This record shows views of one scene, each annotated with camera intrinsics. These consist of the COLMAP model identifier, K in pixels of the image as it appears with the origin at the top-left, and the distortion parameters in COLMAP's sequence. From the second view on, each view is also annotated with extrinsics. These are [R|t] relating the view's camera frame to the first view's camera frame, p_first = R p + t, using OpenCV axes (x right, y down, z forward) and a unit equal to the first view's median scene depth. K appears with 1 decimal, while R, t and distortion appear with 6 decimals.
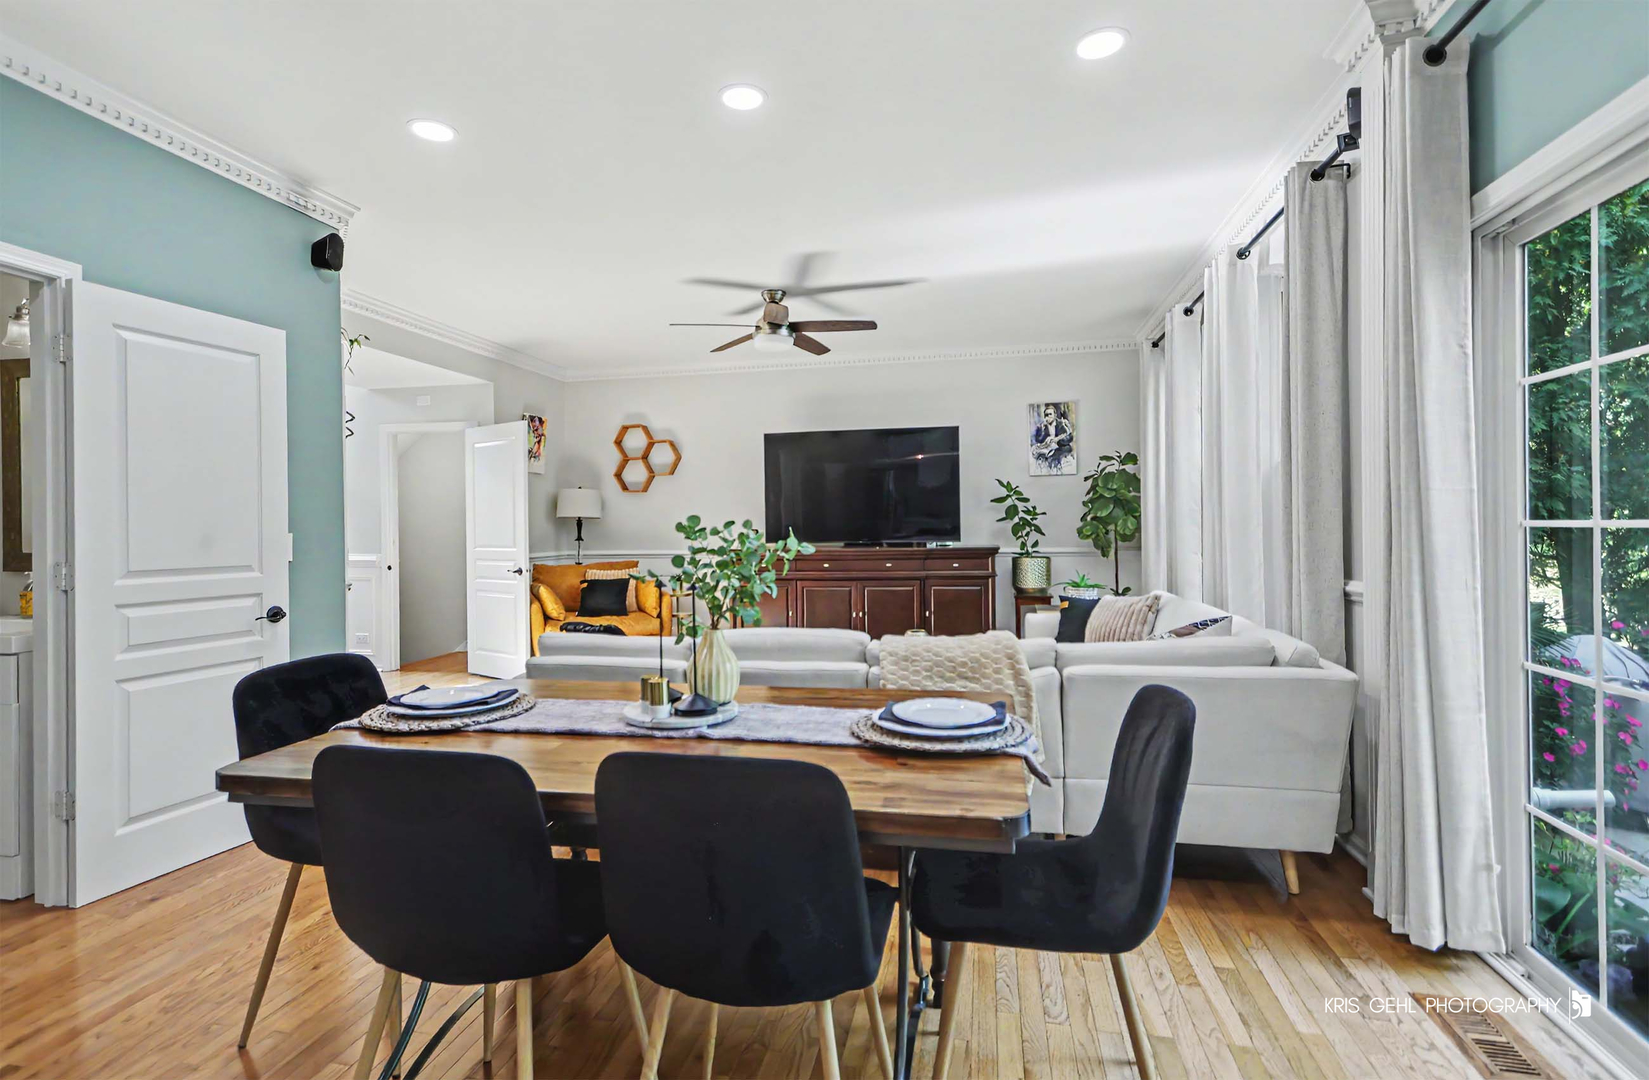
lens RADIAL K [[794.4, 0, 821.2], [0, 794.4, 528.8], [0, 0, 1]] dist [0.001746, 0.000039]
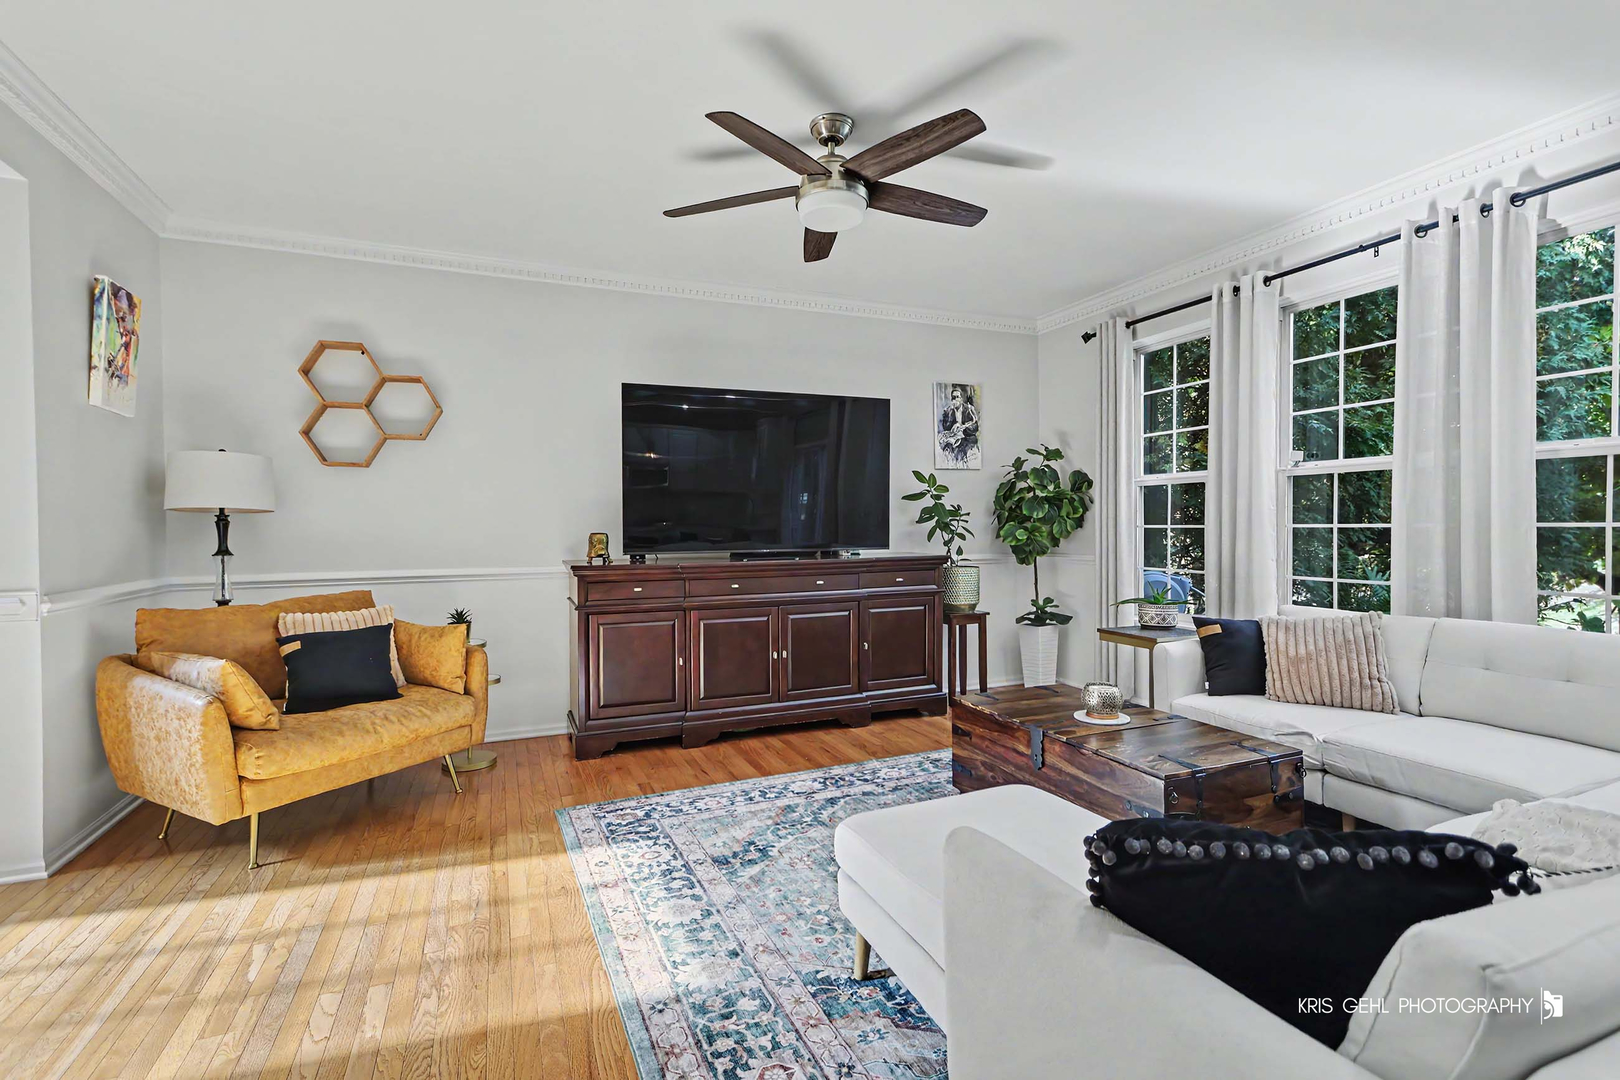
lens RADIAL K [[760.6, 0, 812.5], [0, 760.6, 542.0], [0, 0, 1]] dist [0.017191, -0.000464]
pose [[0.822448, -0.005881, 0.568809, -0.298897], [-0.000020, 0.999946, 0.010366, 0.001193], [-0.568840, -0.008537, 0.822404, 0.421301]]
